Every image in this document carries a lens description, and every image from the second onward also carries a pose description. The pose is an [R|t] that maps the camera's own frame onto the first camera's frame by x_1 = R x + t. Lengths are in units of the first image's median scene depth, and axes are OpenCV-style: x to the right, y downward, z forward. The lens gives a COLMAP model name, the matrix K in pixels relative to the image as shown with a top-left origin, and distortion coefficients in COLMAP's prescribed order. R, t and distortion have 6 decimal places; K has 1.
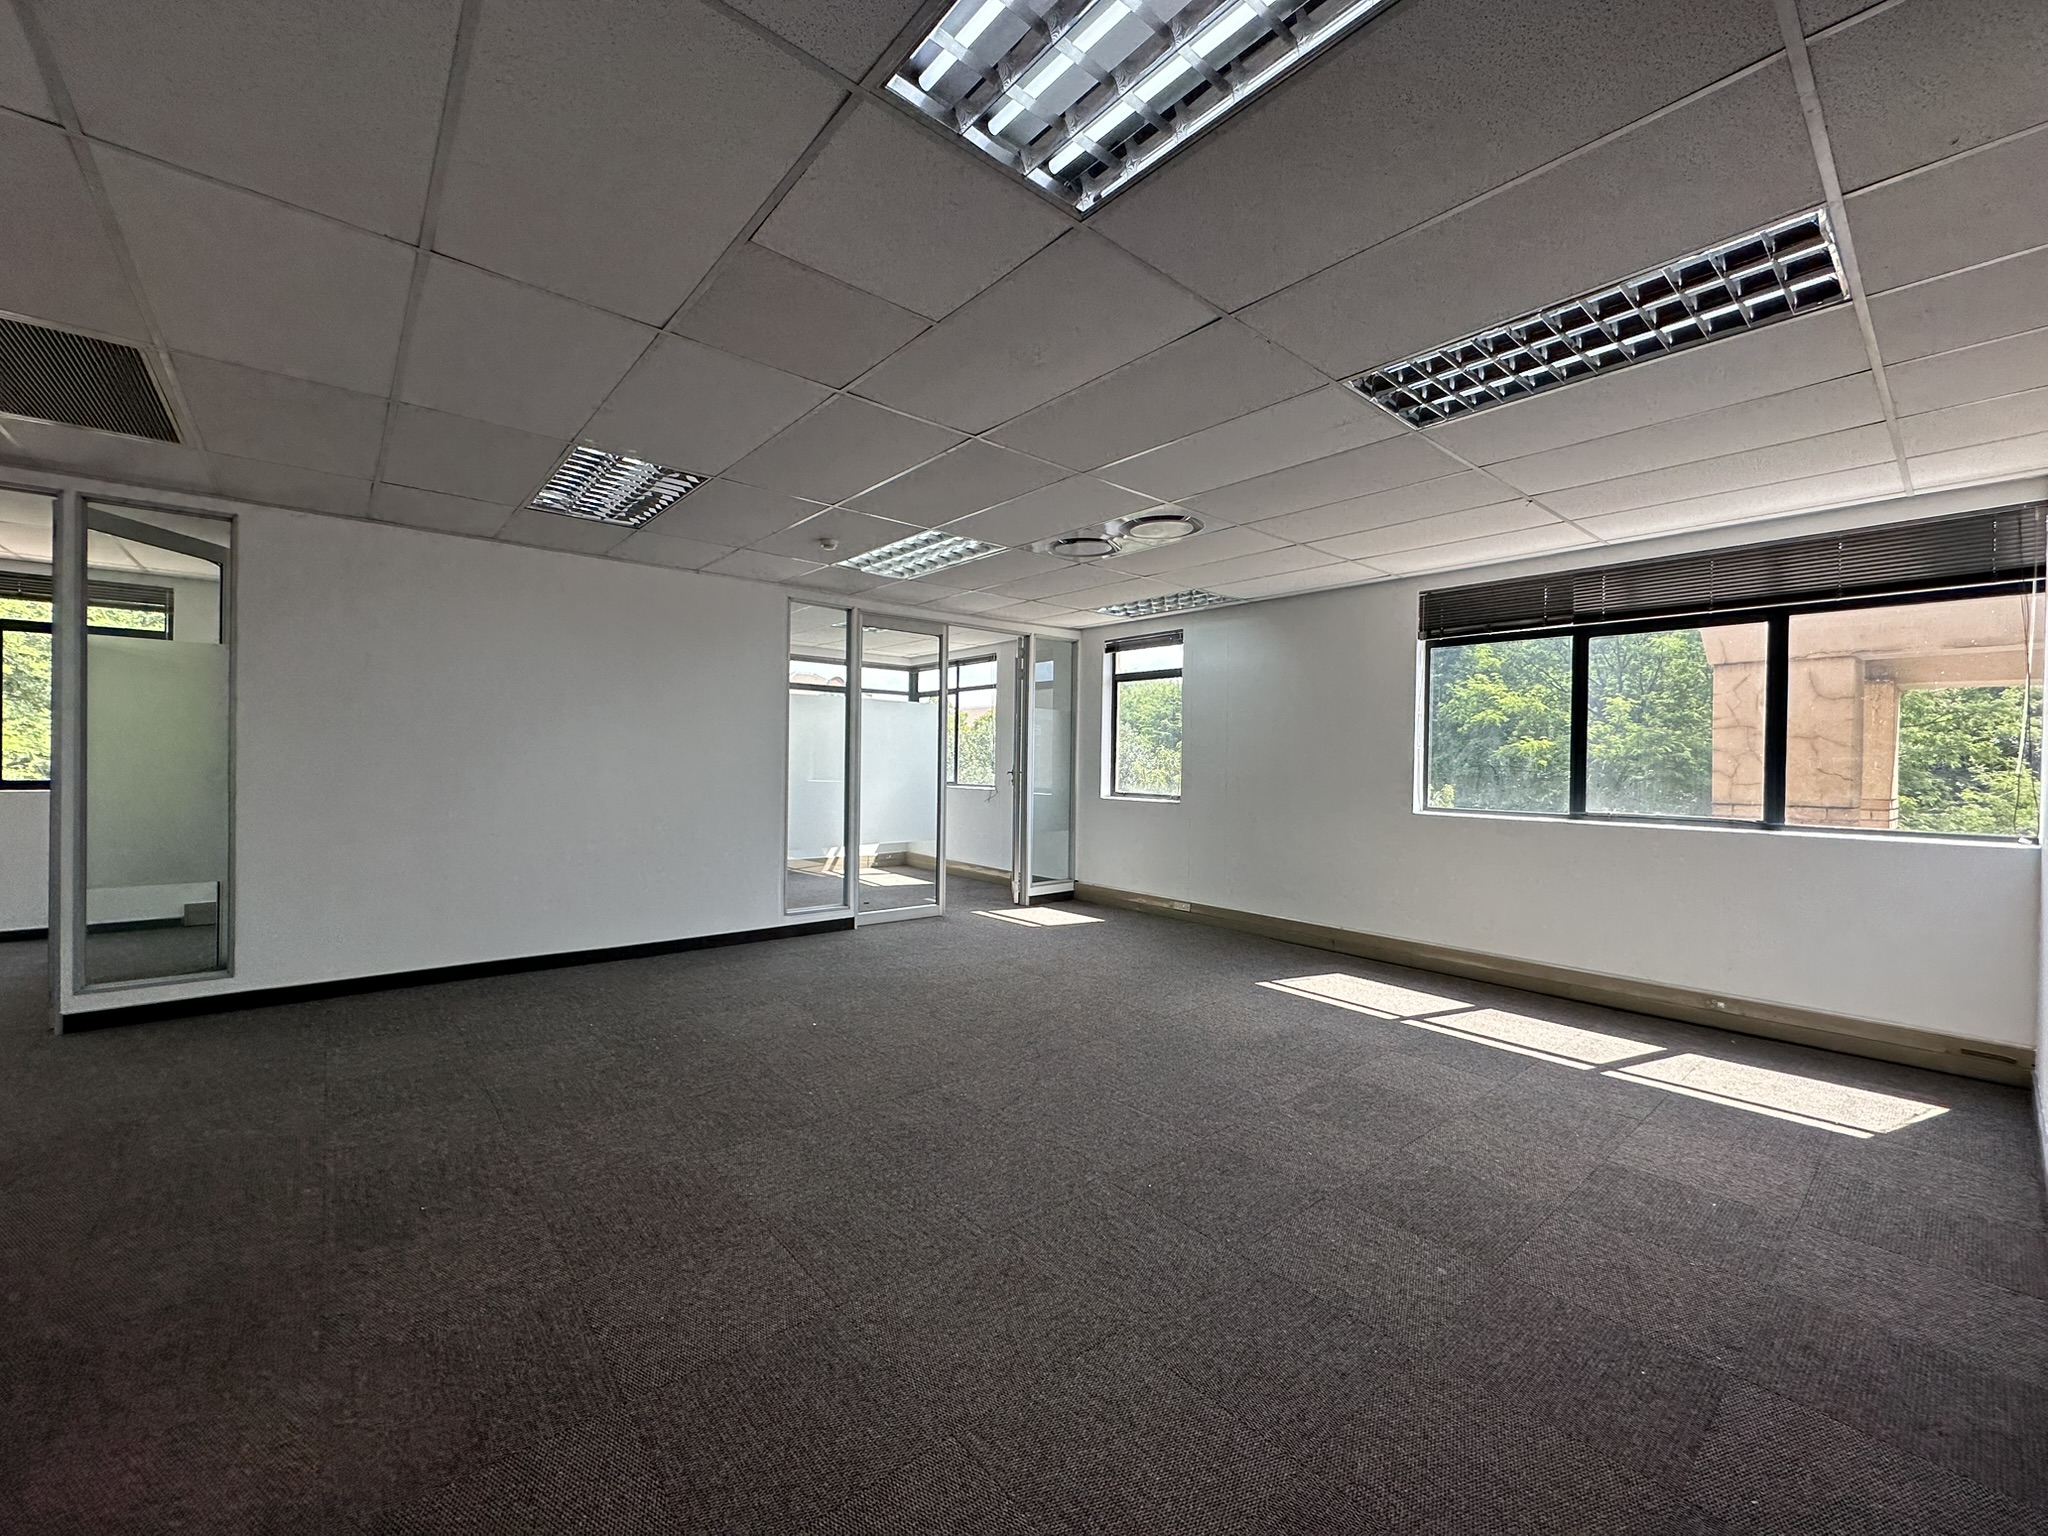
lens RADIAL K [[815.3, 0, 1020.7], [0, 815.3, 779.0], [0, 0, 1]] dist [-0.003898, -0.000162]
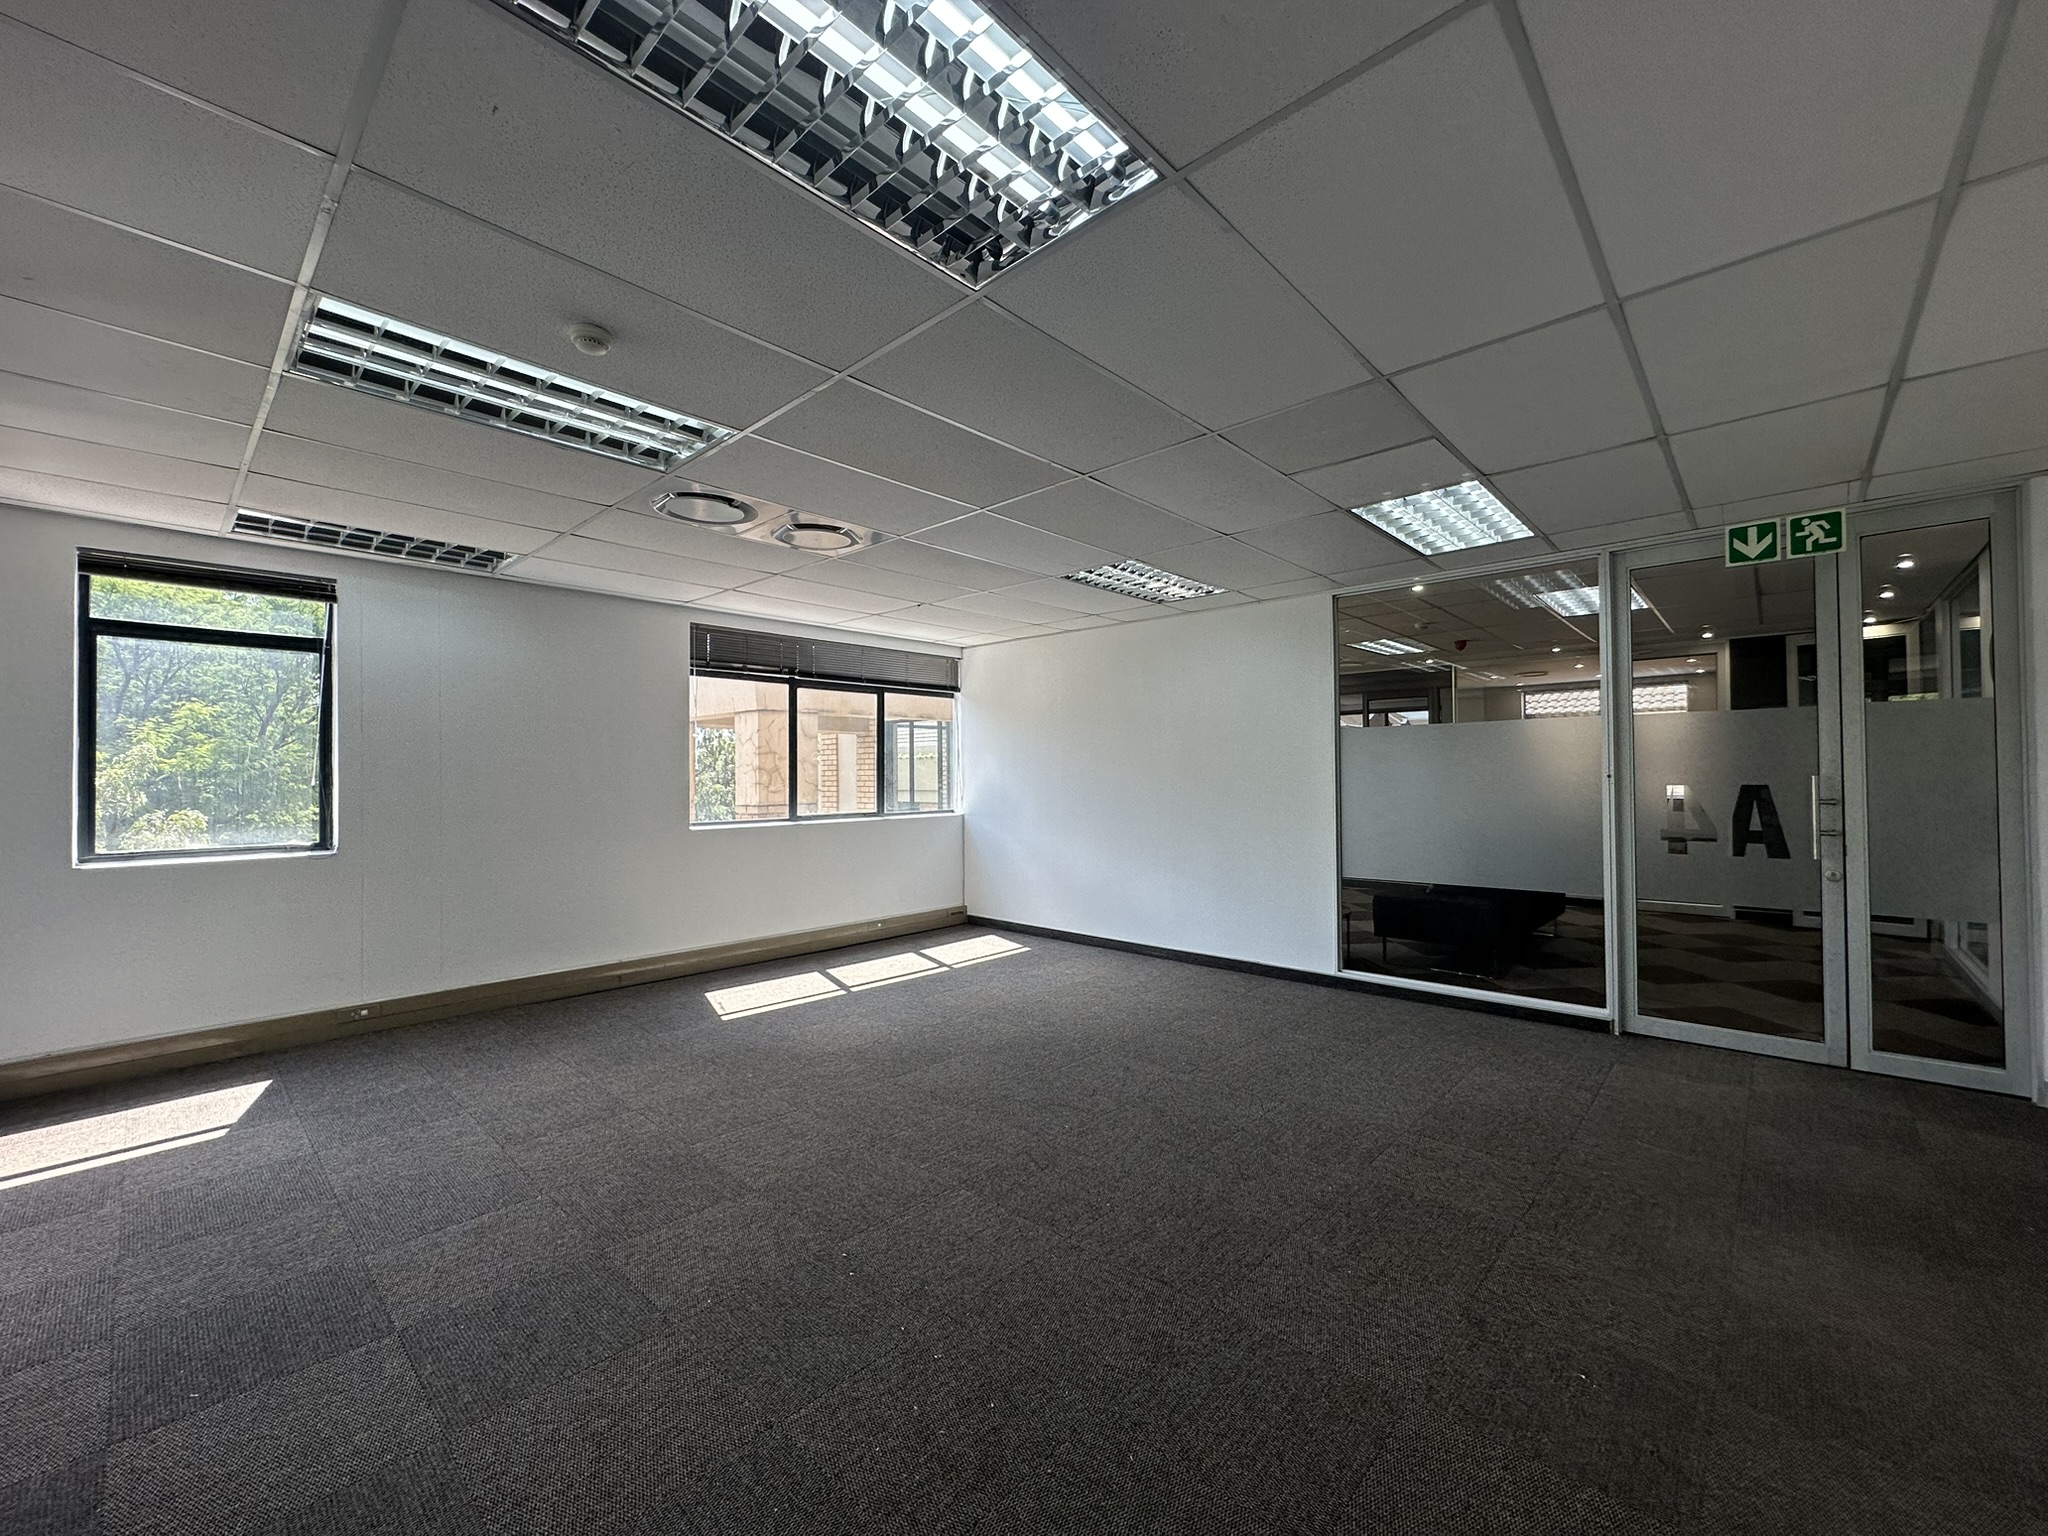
lens RADIAL K [[815.3, 0, 1010.3], [0, 815.3, 772.2], [0, 0, 1]] dist [-0.003898, -0.000162]
pose [[-0.106750, -0.010121, 0.994234, -0.673189], [0.029380, 0.999479, 0.013328, -0.037255], [-0.993852, 0.030633, -0.106397, 0.758145]]
